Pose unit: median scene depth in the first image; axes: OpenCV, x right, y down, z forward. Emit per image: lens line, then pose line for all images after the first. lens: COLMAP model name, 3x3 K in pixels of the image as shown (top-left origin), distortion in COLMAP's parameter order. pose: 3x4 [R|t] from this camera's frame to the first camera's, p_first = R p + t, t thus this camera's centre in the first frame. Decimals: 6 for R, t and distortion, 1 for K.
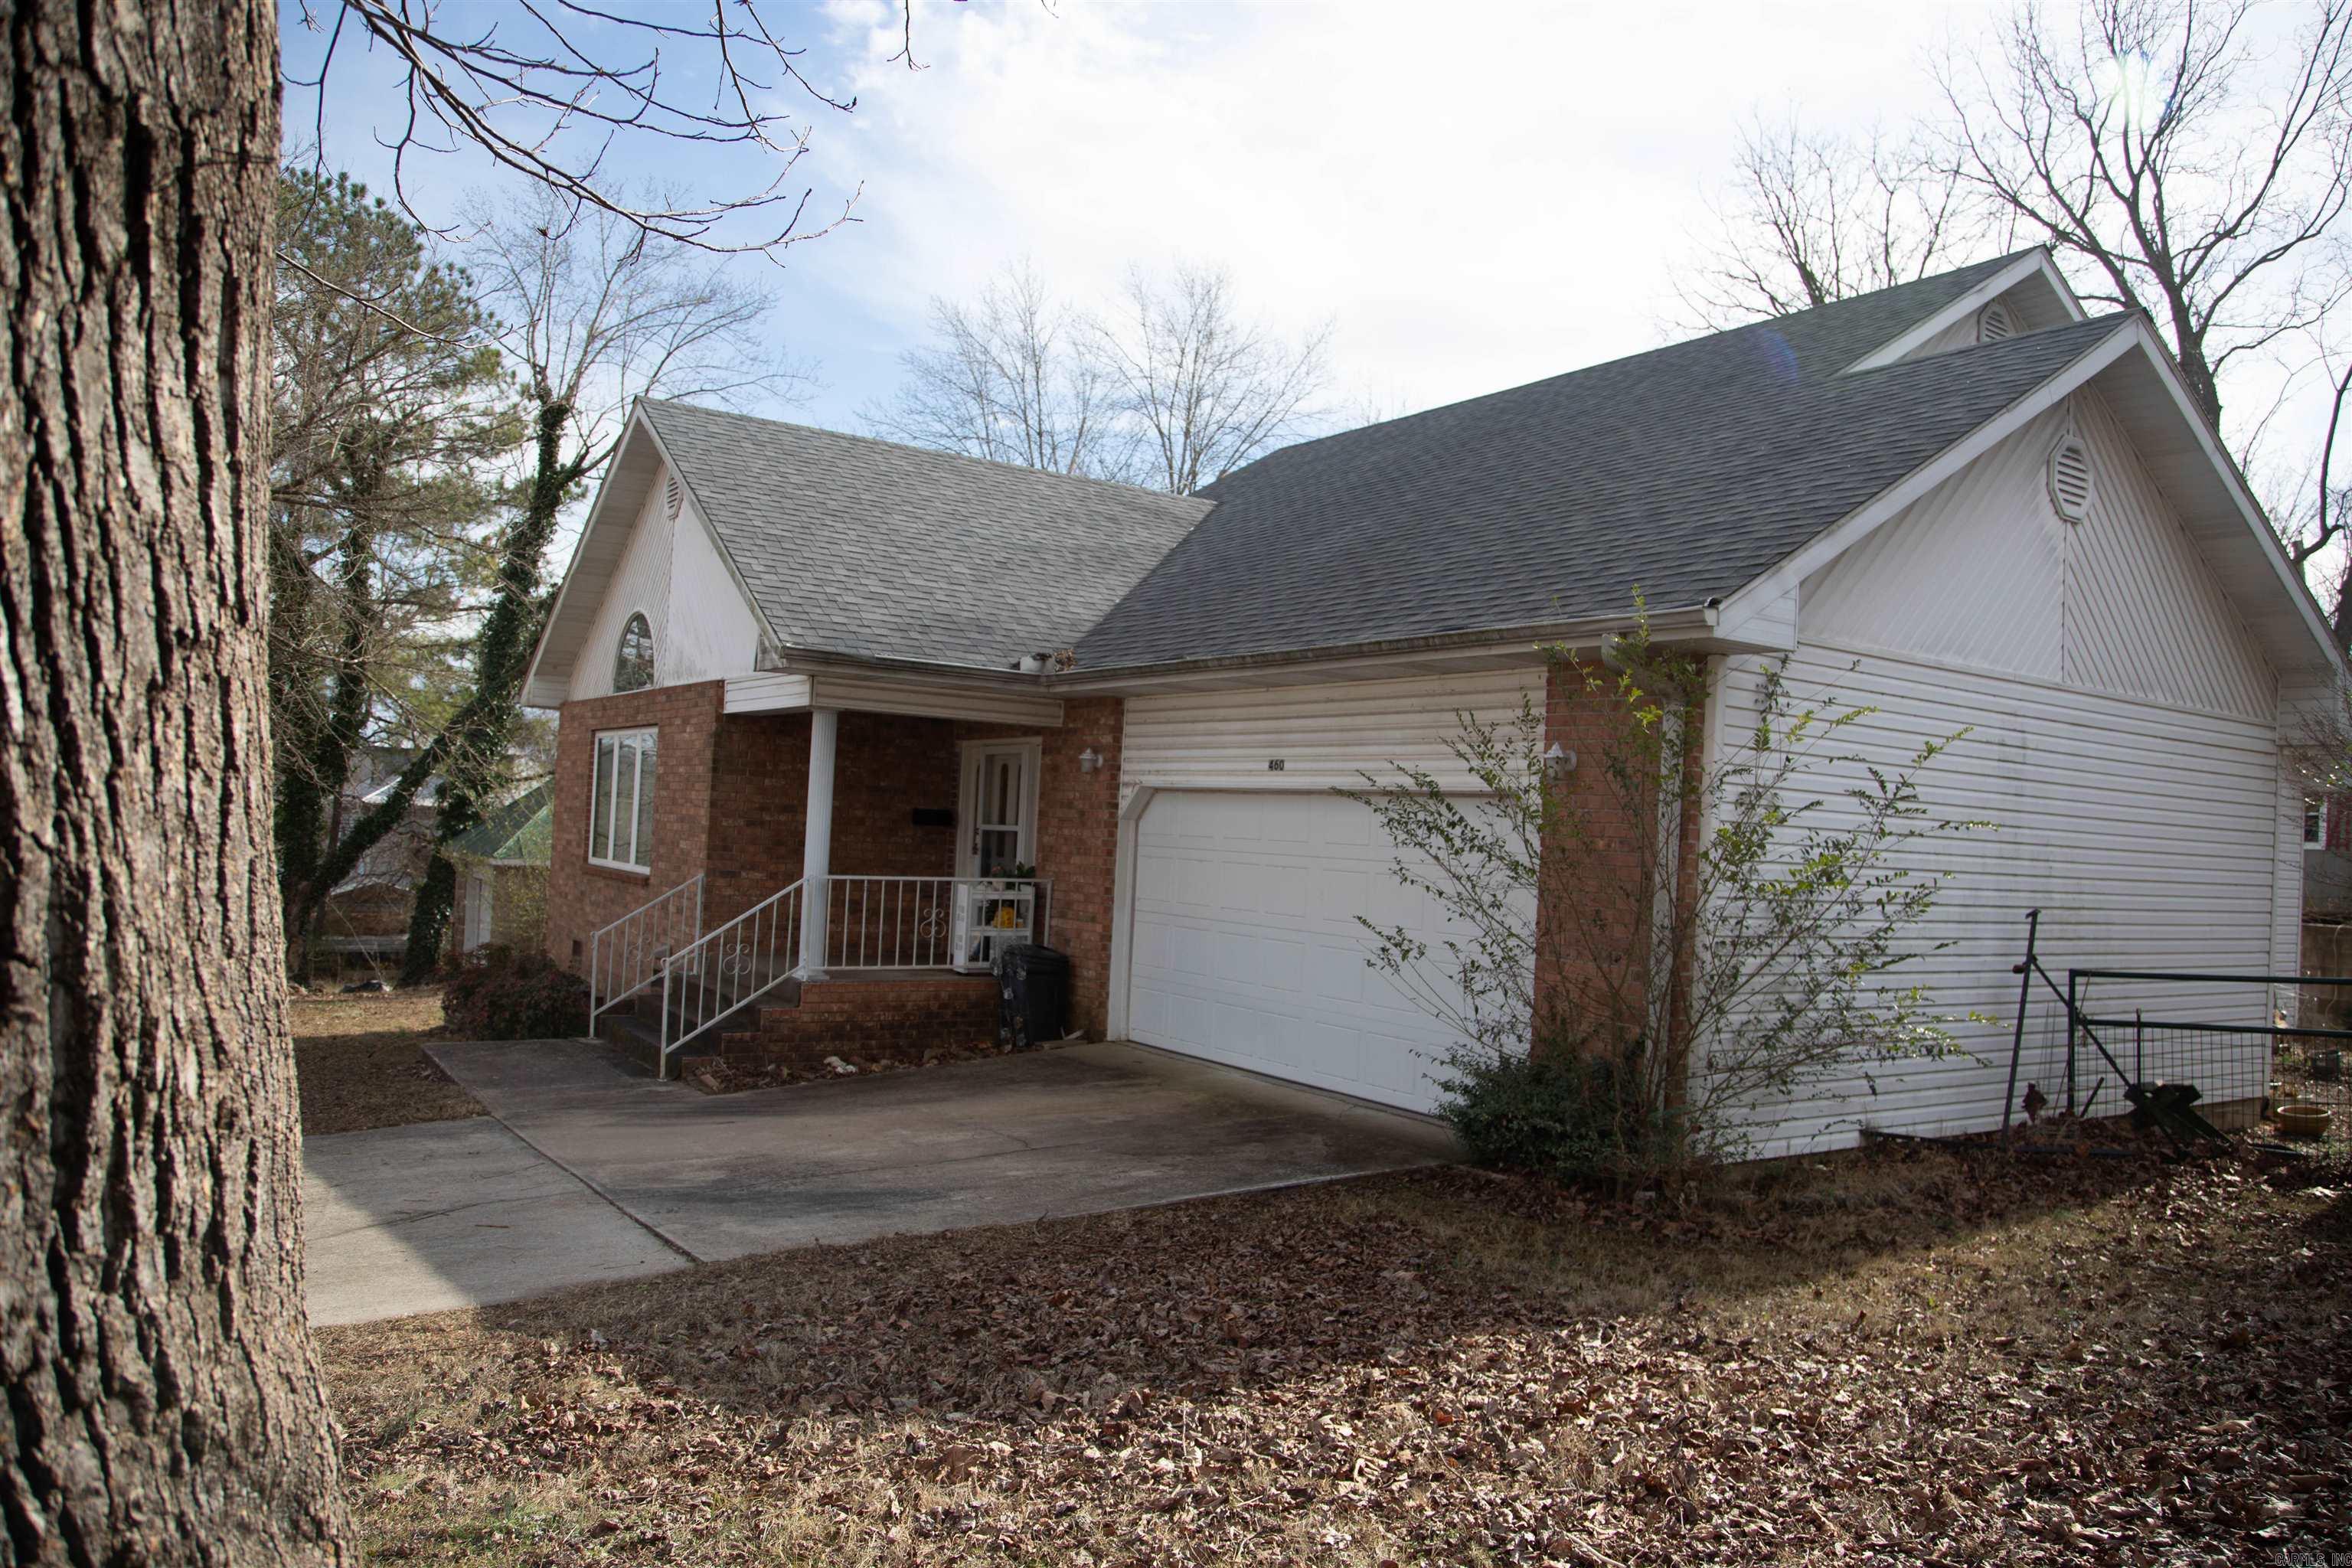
lens RADIAL K [[1622.5, 0, 1176.0], [0, 1622.5, 784.0], [0, 0, 1]] dist [-0.052165, 0.000059]
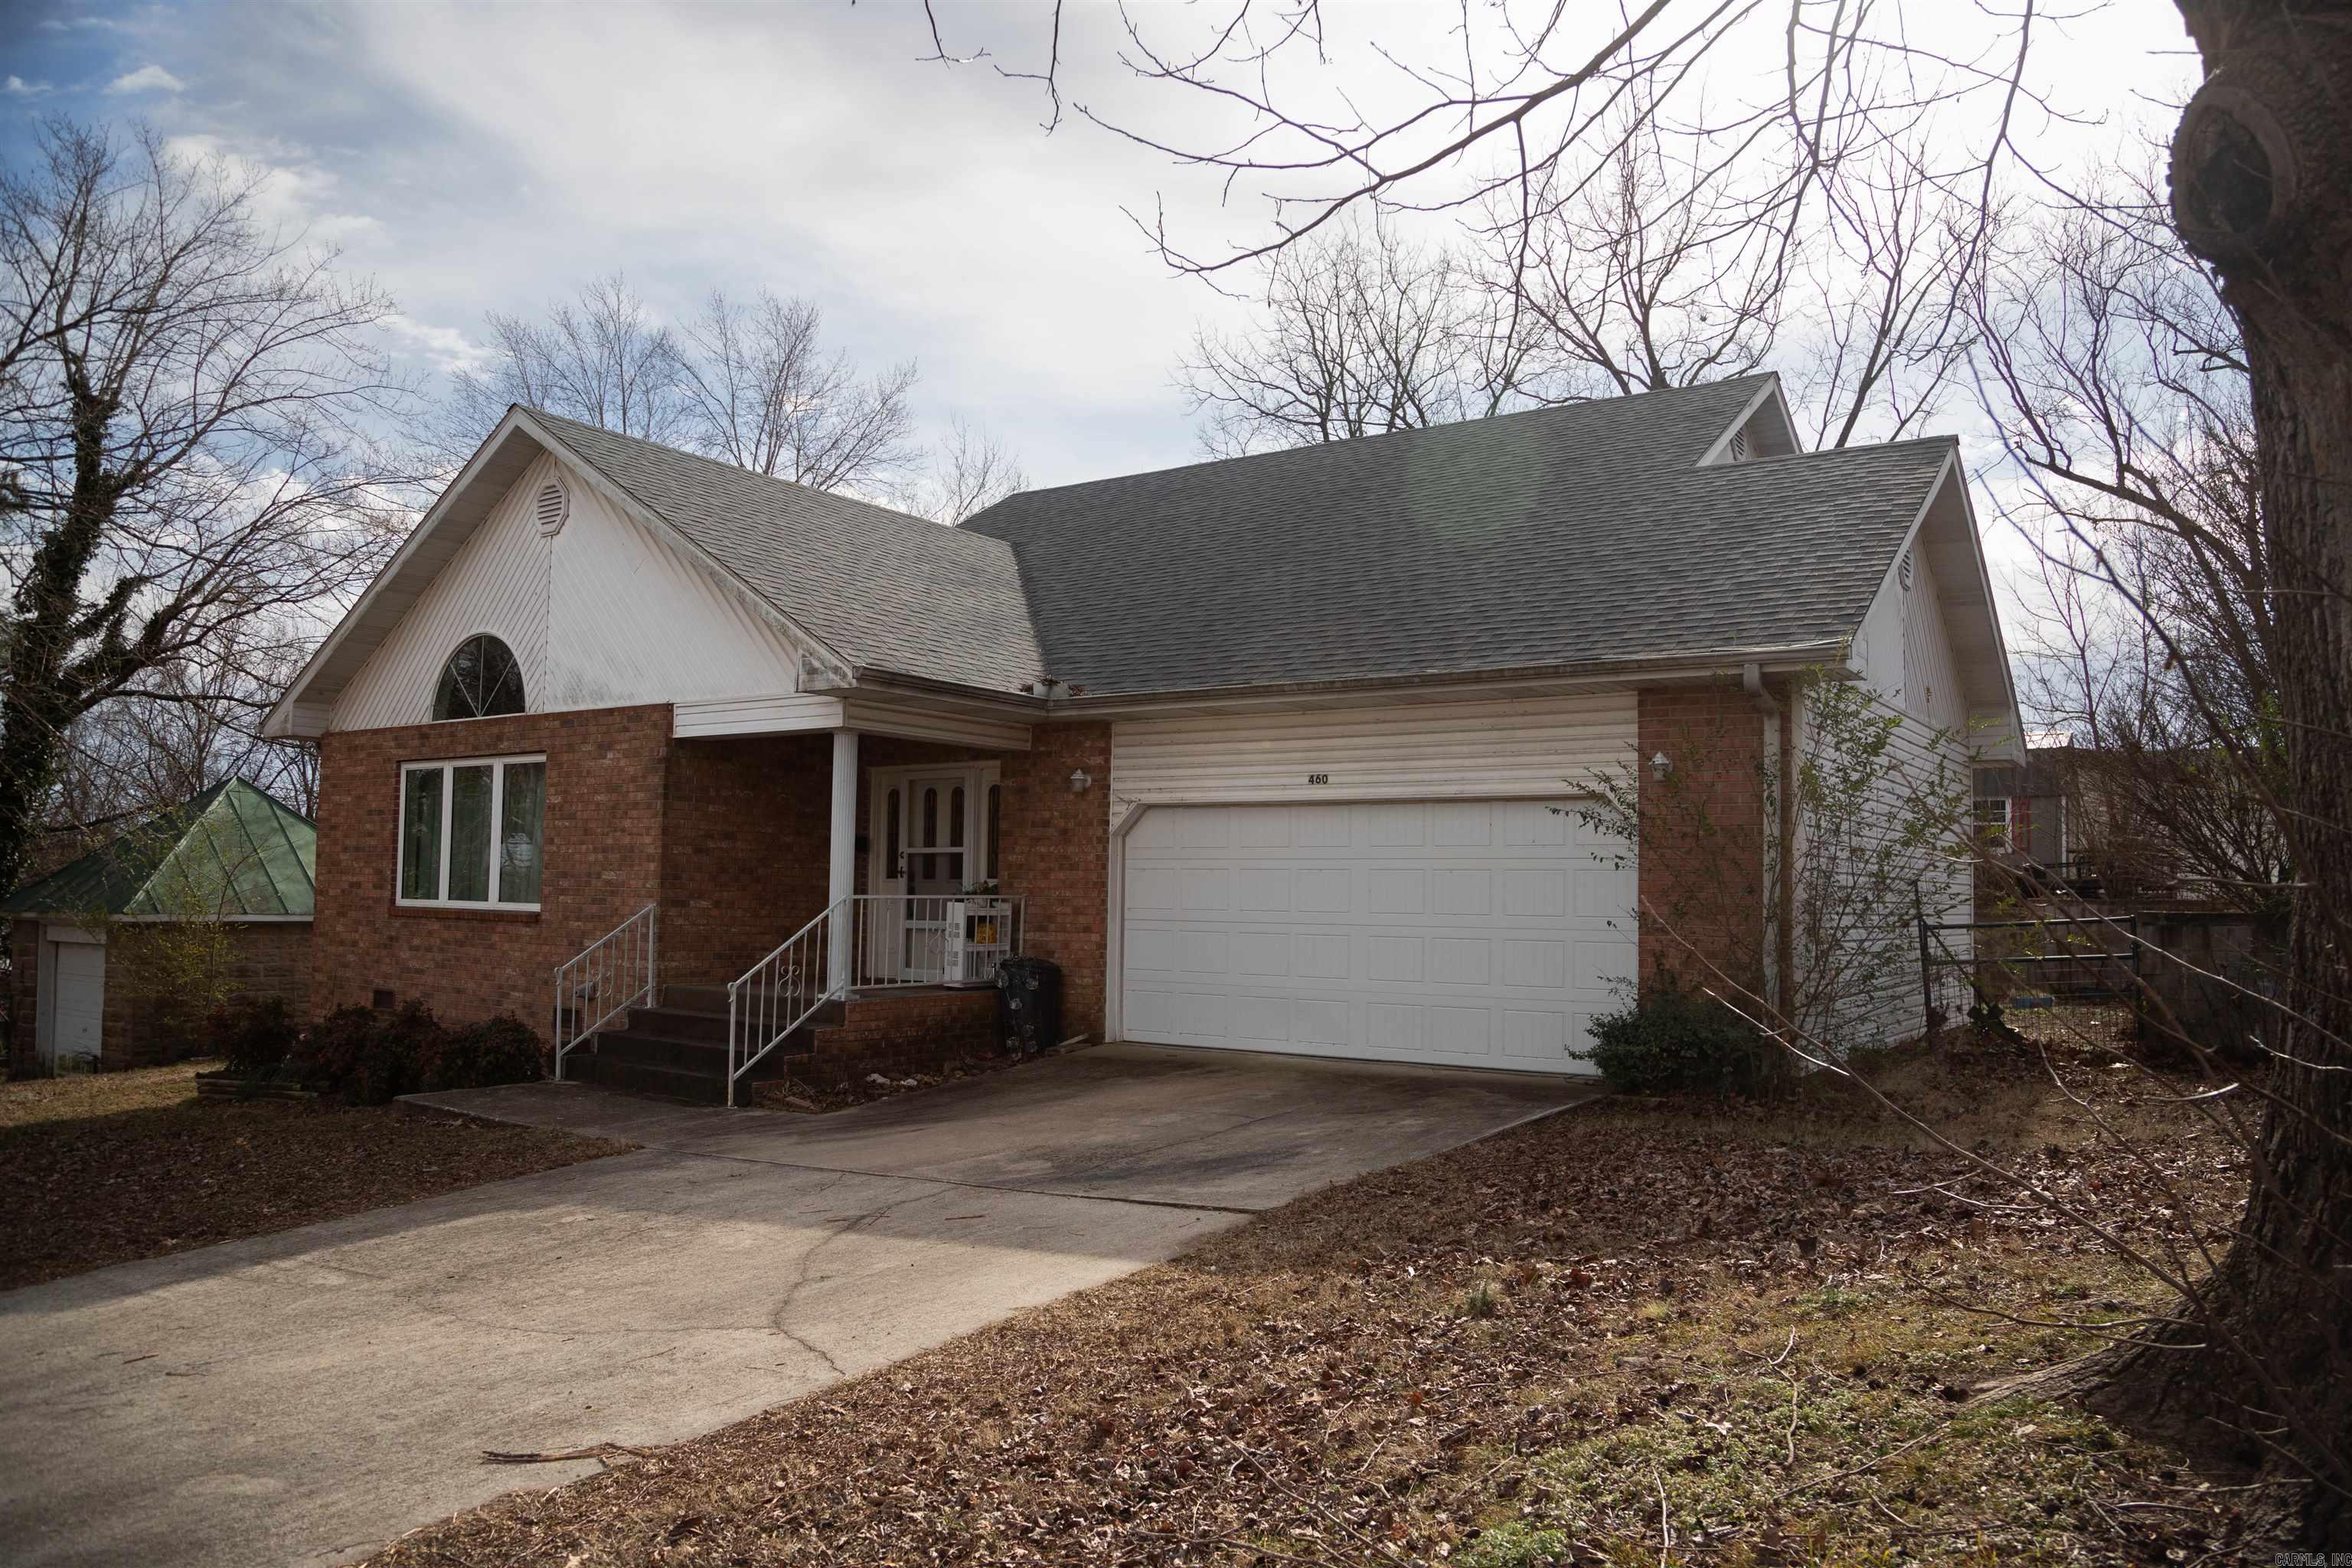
lens RADIAL K [[1608.0, 0, 1173.4], [0, 1608.0, 809.8], [0, 0, 1]] dist [-0.059337, 0.002781]
pose [[0.932279, -0.015097, 0.361425, -0.381247], [0.019555, 0.999771, -0.008679, 0.015159], [-0.361211, 0.015159, 0.932361, -0.005643]]
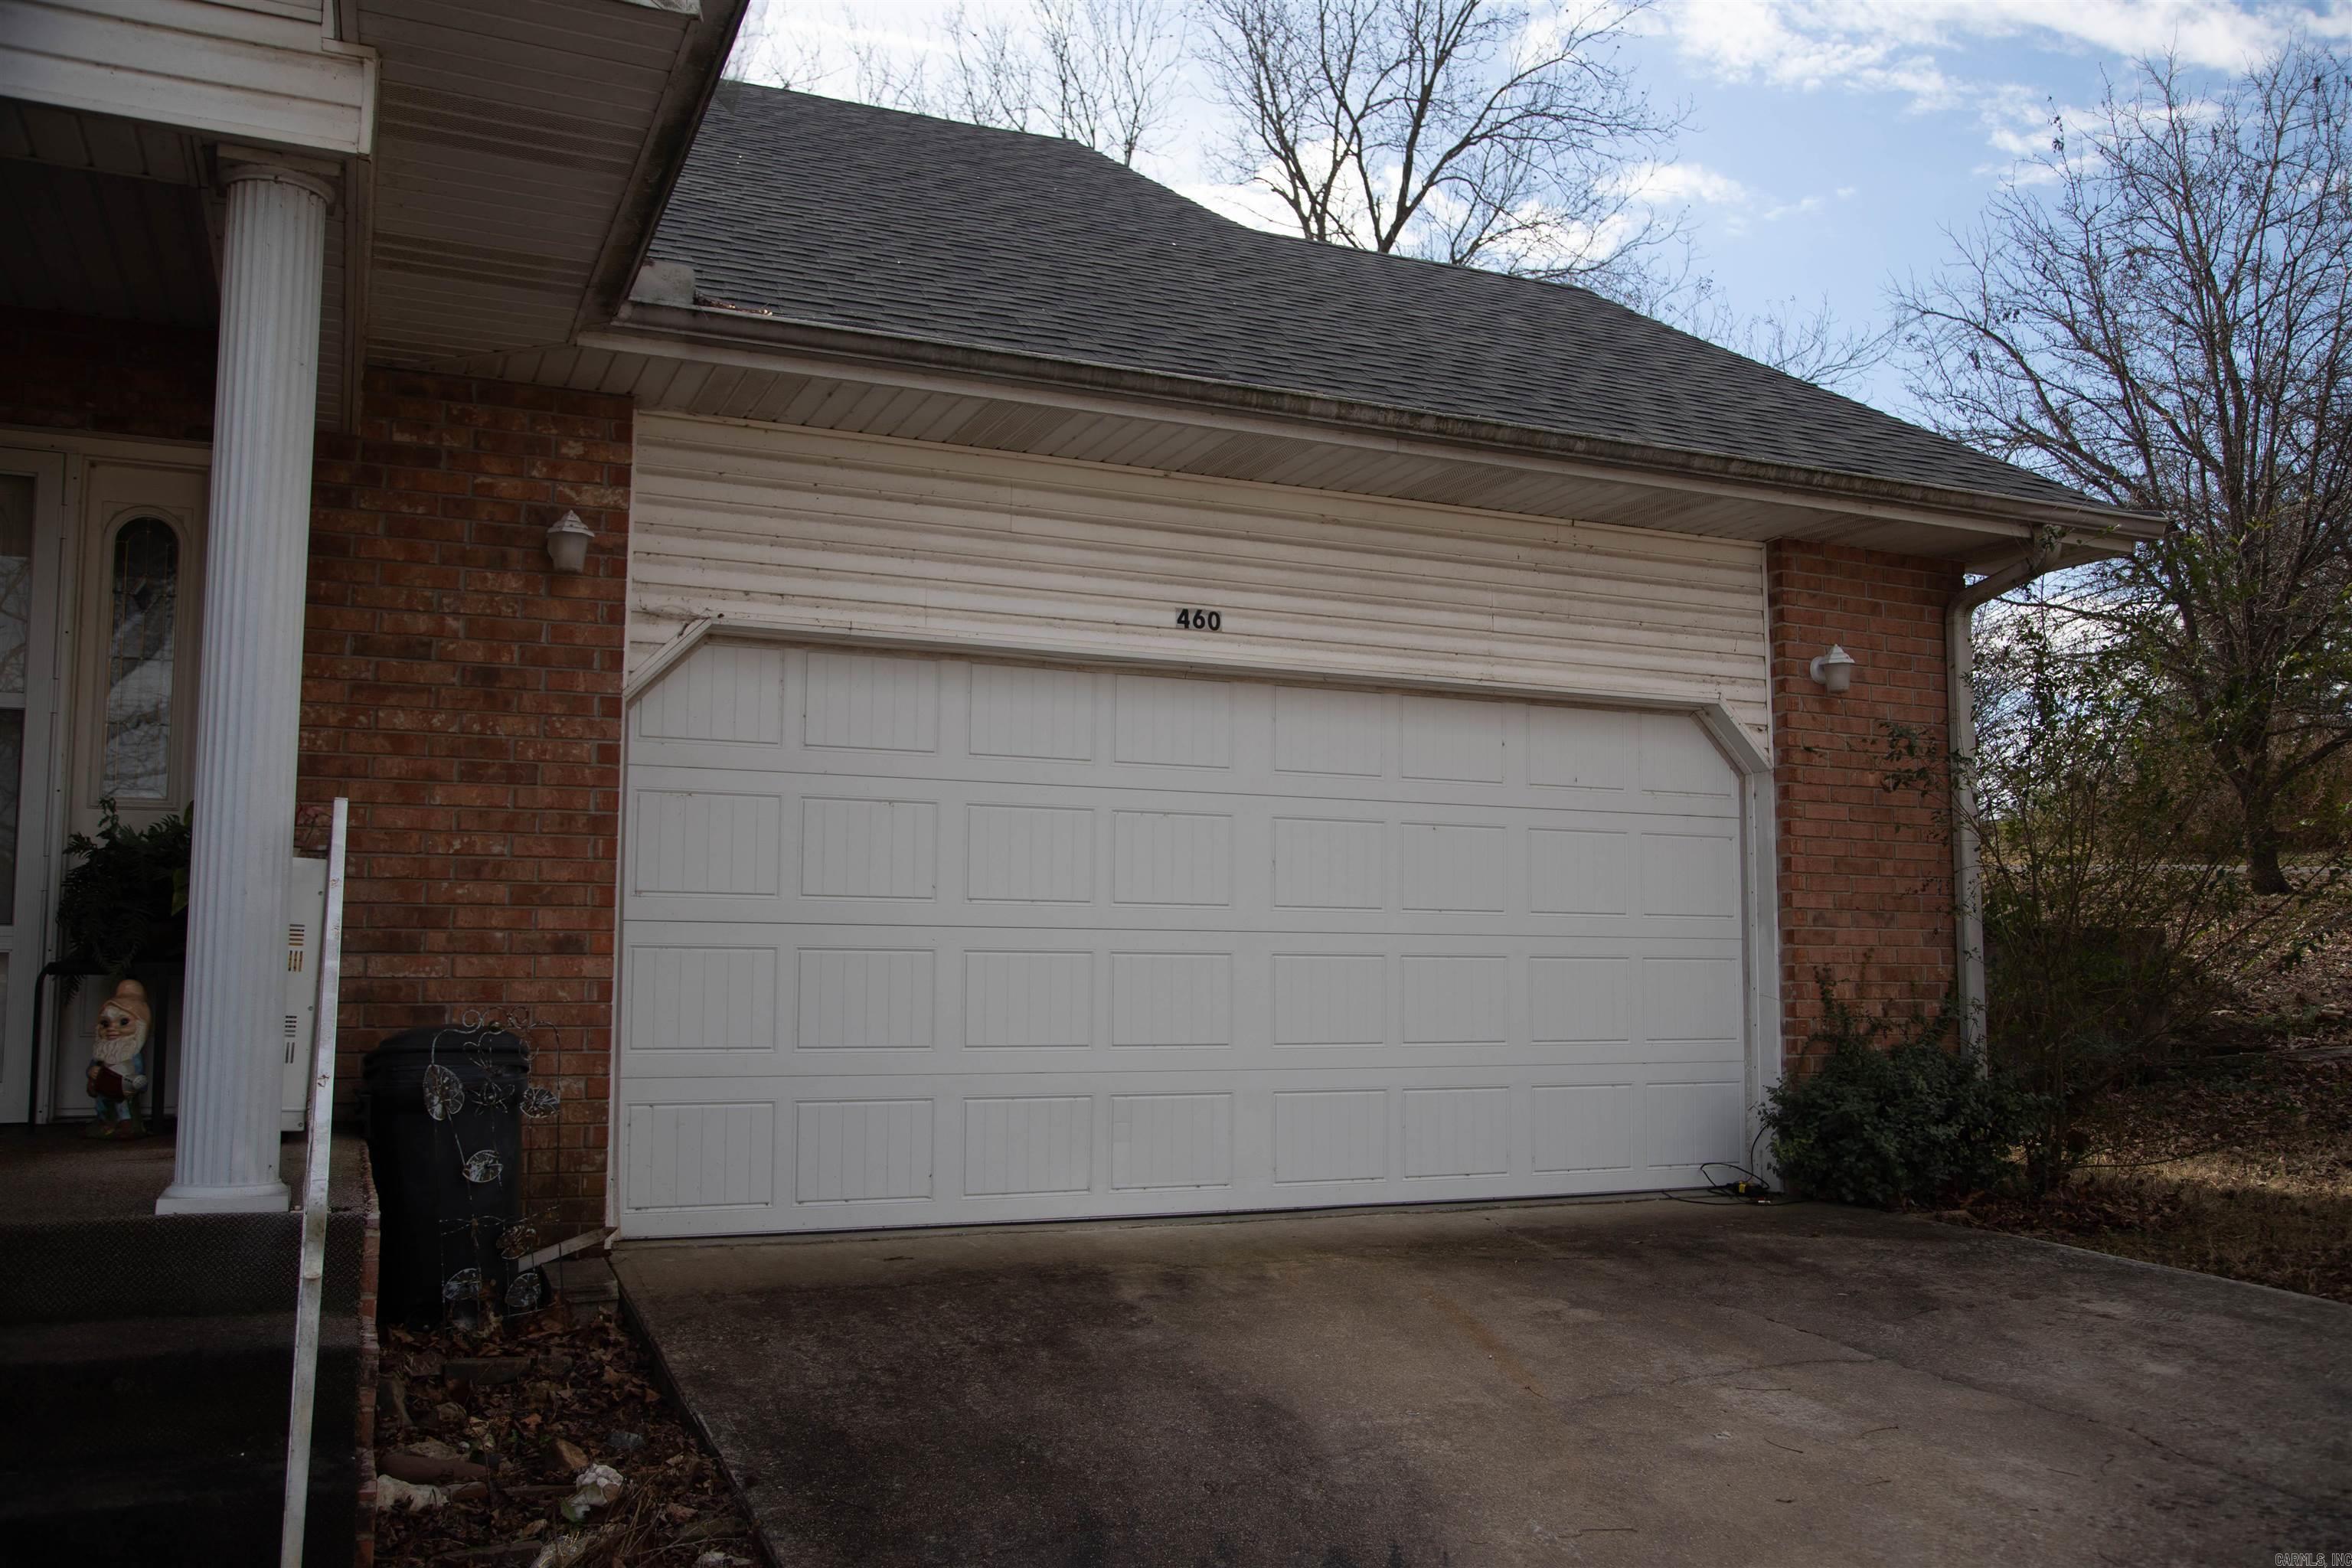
lens RADIAL K [[1943.0, 0, 1176.0], [0, 1943.0, 784.0], [0, 0, 1]] dist [-0.062887, 0.102675]
pose [[0.189778, 0.038580, 0.981069, -0.485842], [-0.035812, 0.998835, -0.032351, 0.054463], [-0.981174, -0.028995, 0.190938, 0.772375]]
